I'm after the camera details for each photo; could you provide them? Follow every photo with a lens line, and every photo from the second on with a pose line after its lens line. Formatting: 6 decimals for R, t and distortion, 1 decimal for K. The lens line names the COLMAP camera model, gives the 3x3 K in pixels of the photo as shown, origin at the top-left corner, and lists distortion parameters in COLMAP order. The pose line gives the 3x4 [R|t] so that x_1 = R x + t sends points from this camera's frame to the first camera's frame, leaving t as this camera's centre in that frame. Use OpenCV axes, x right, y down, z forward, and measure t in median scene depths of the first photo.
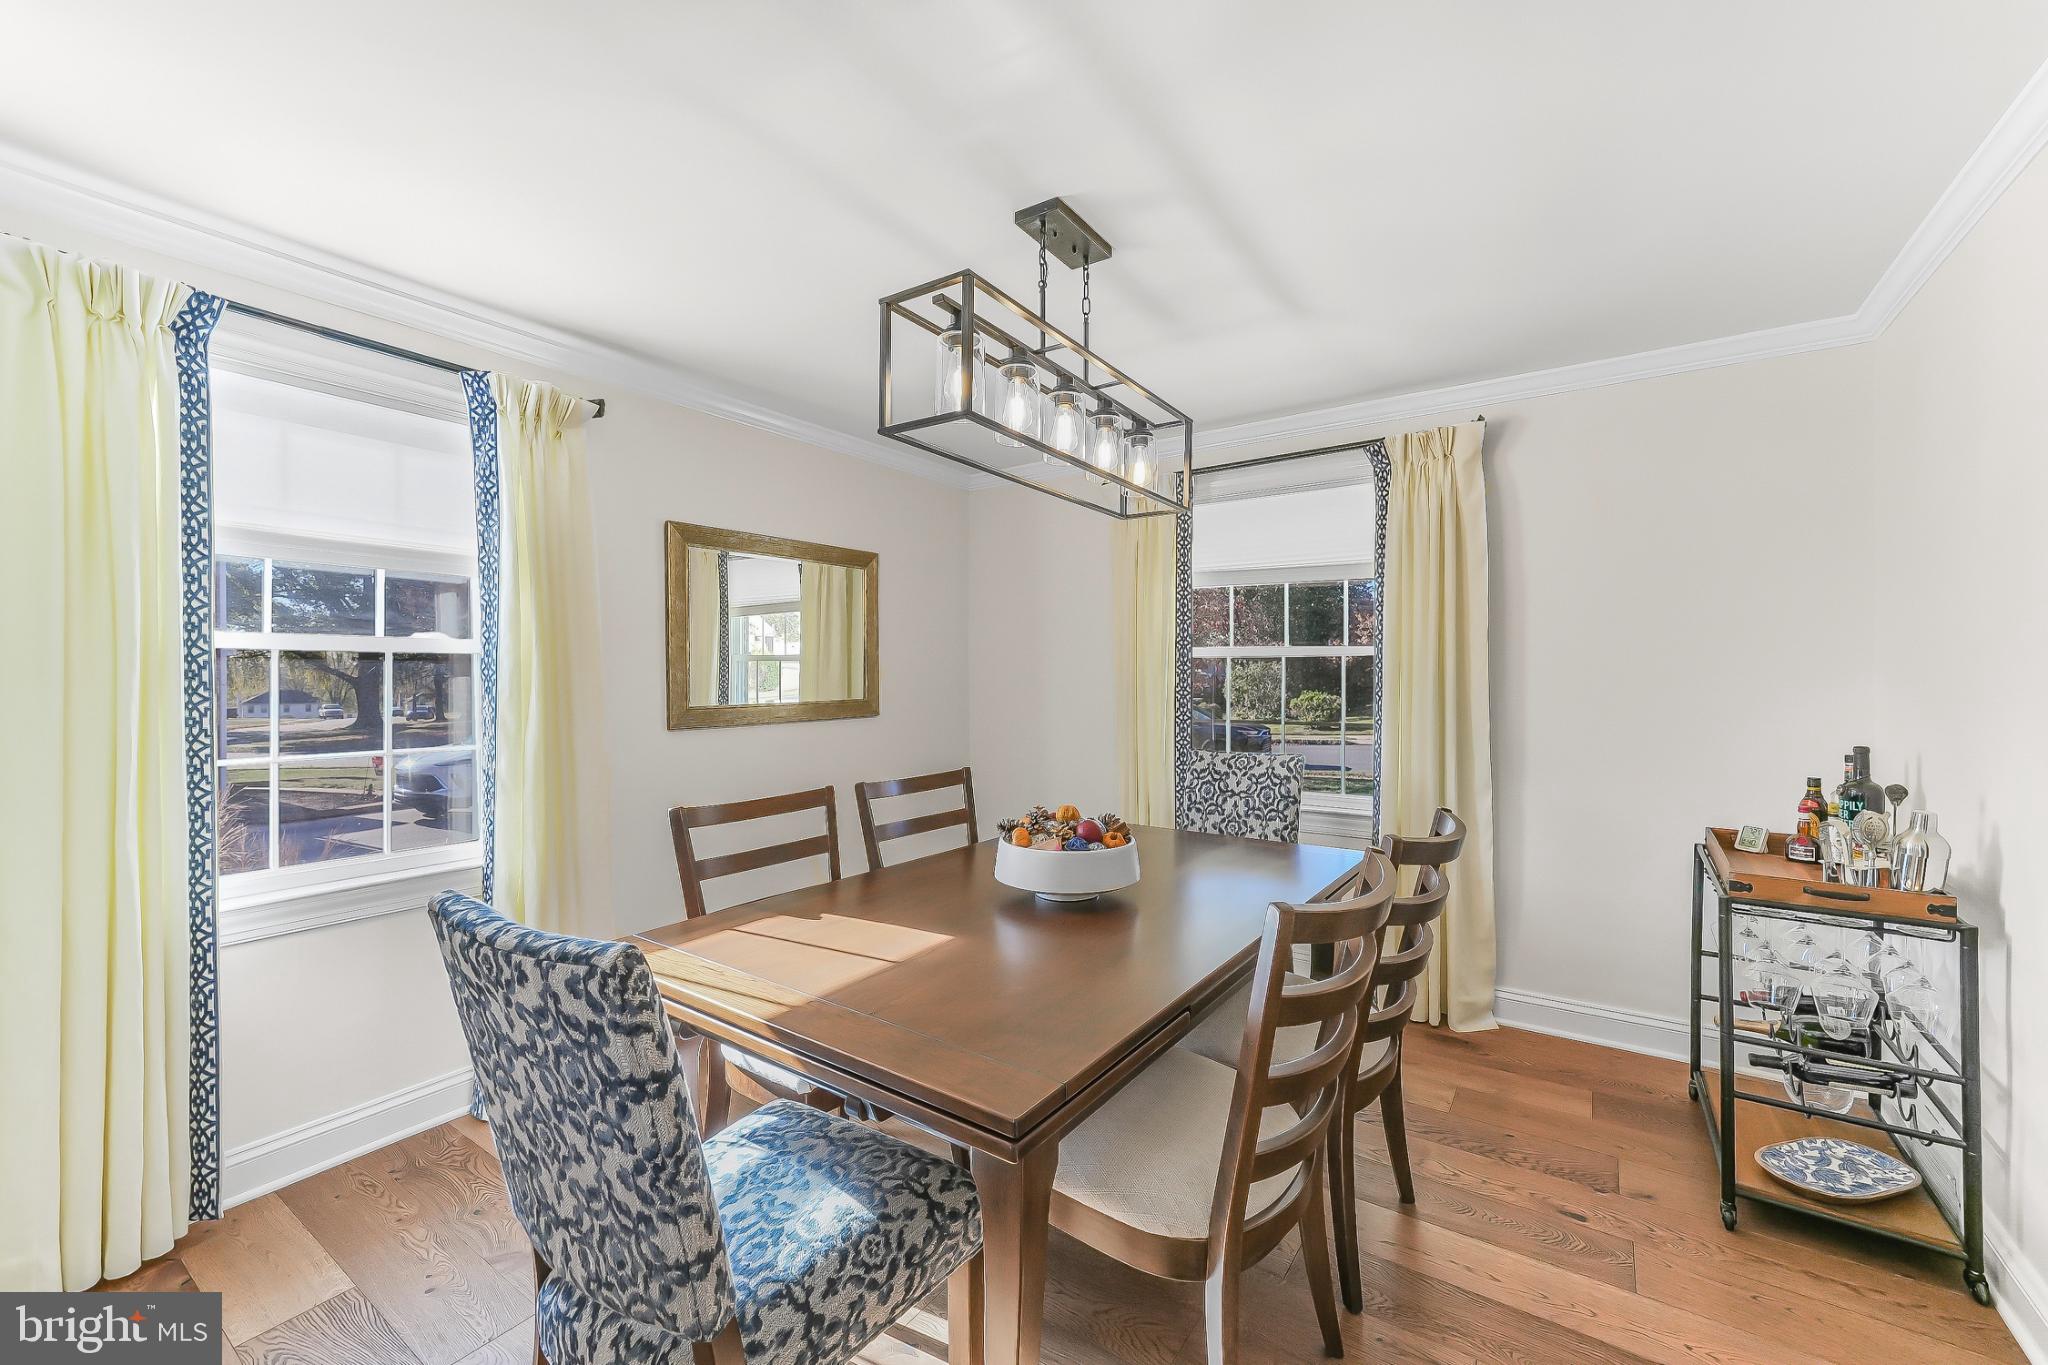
lens RADIAL K [[815.8, 0, 1050.4], [0, 815.8, 682.7], [0, 0, 1]] dist [-0.003801, 0.000465]
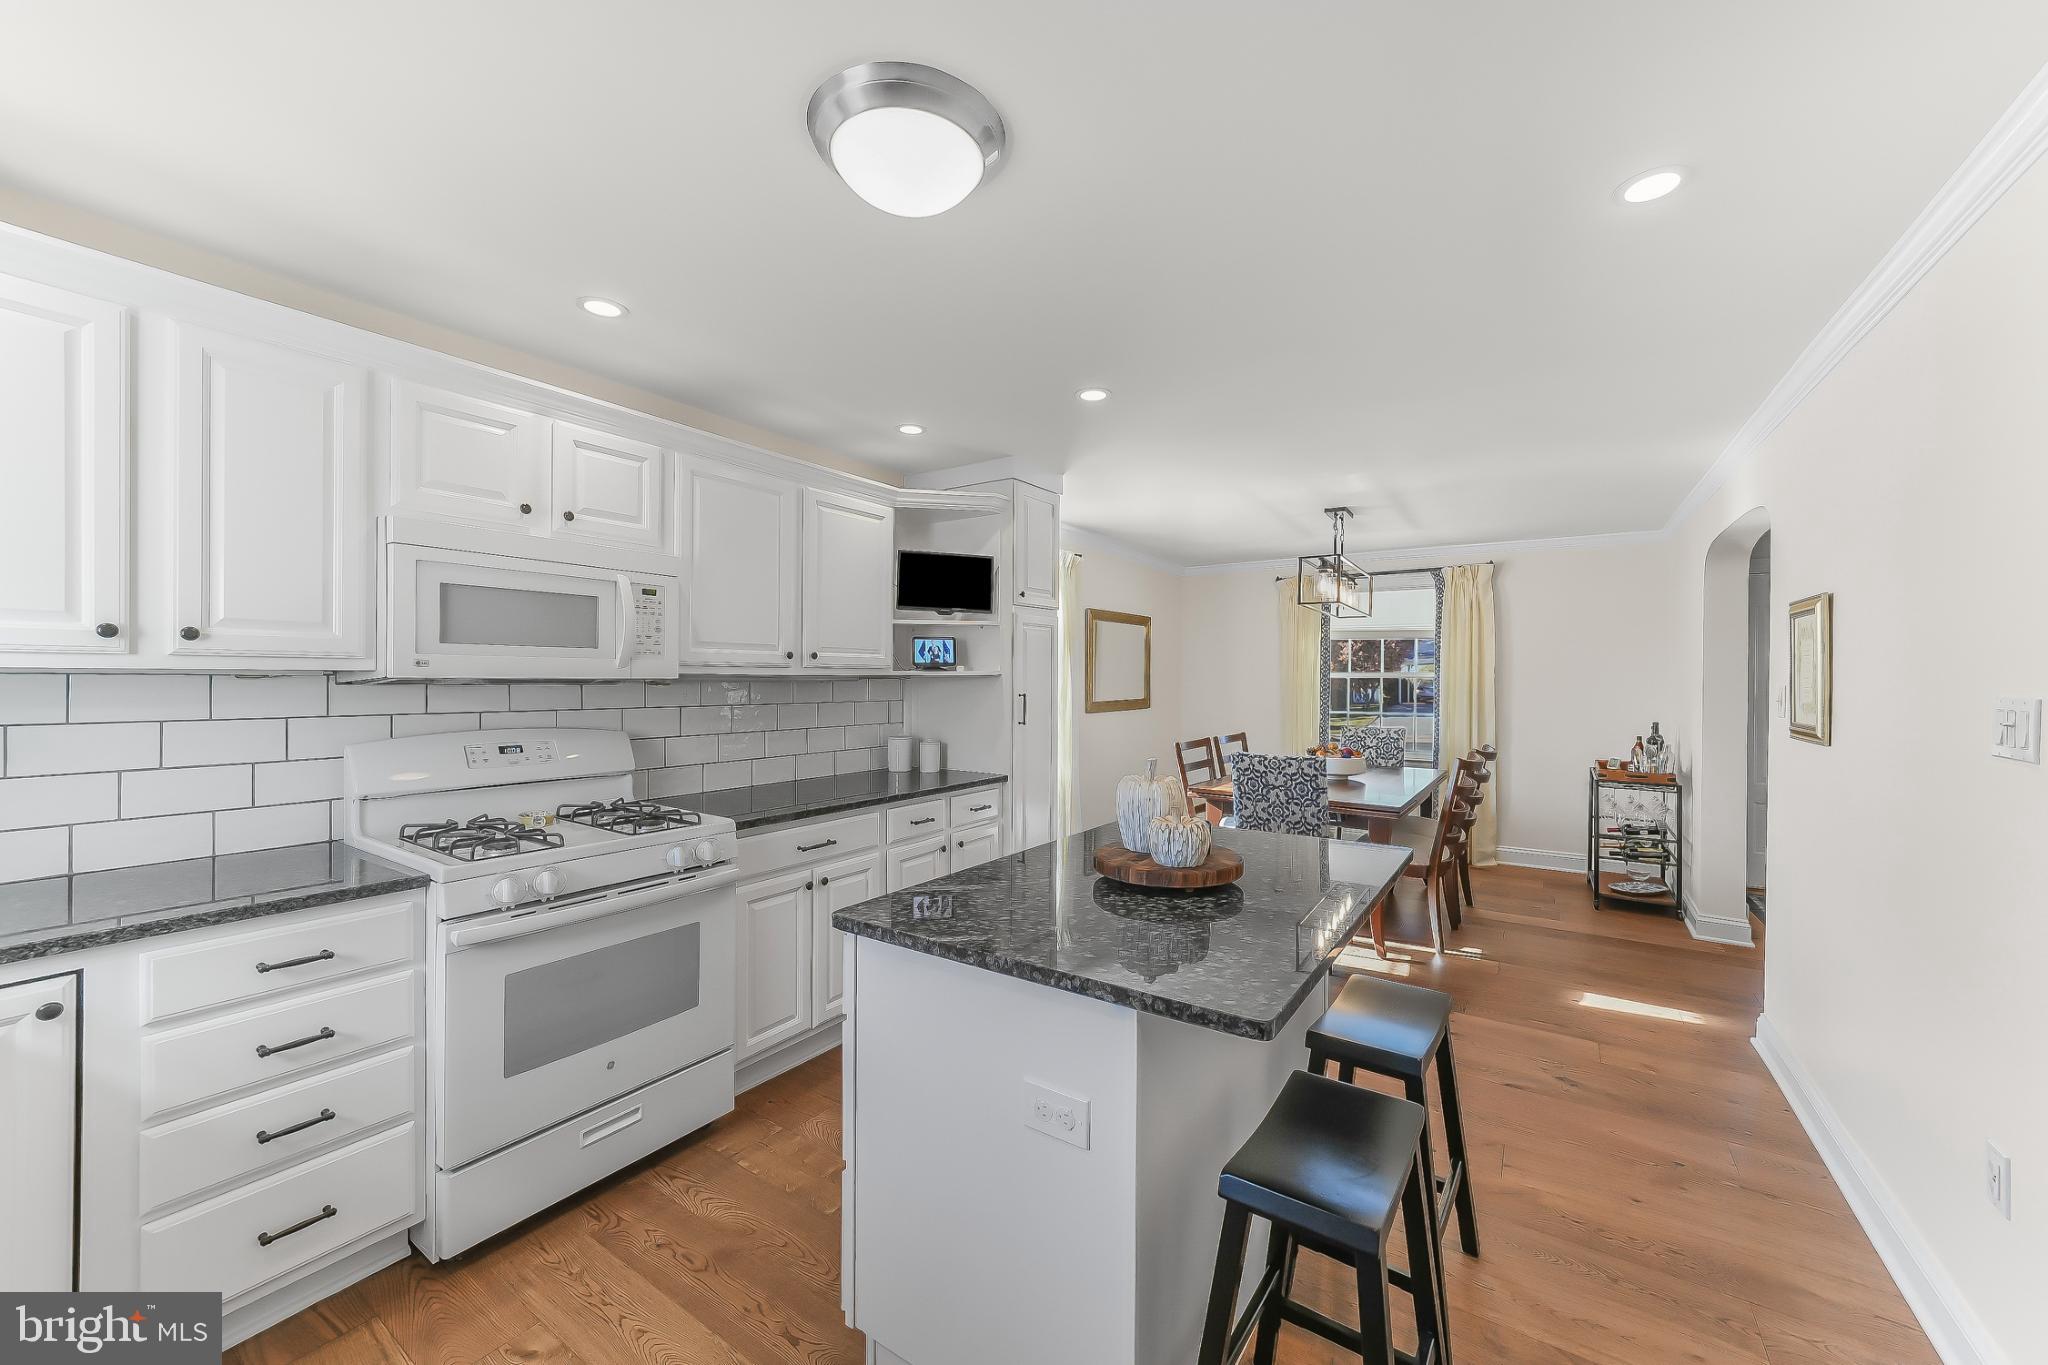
lens RADIAL K [[771.2, 0, 1069.4], [0, 771.2, 683.0], [0, 0, 1]] dist [-0.004879, 0.001168]
pose [[0.999367, 0.008528, 0.034551, -0.574368], [-0.008393, 0.999957, -0.004035, -0.008117], [-0.034584, 0.003743, 0.999395, -0.861898]]
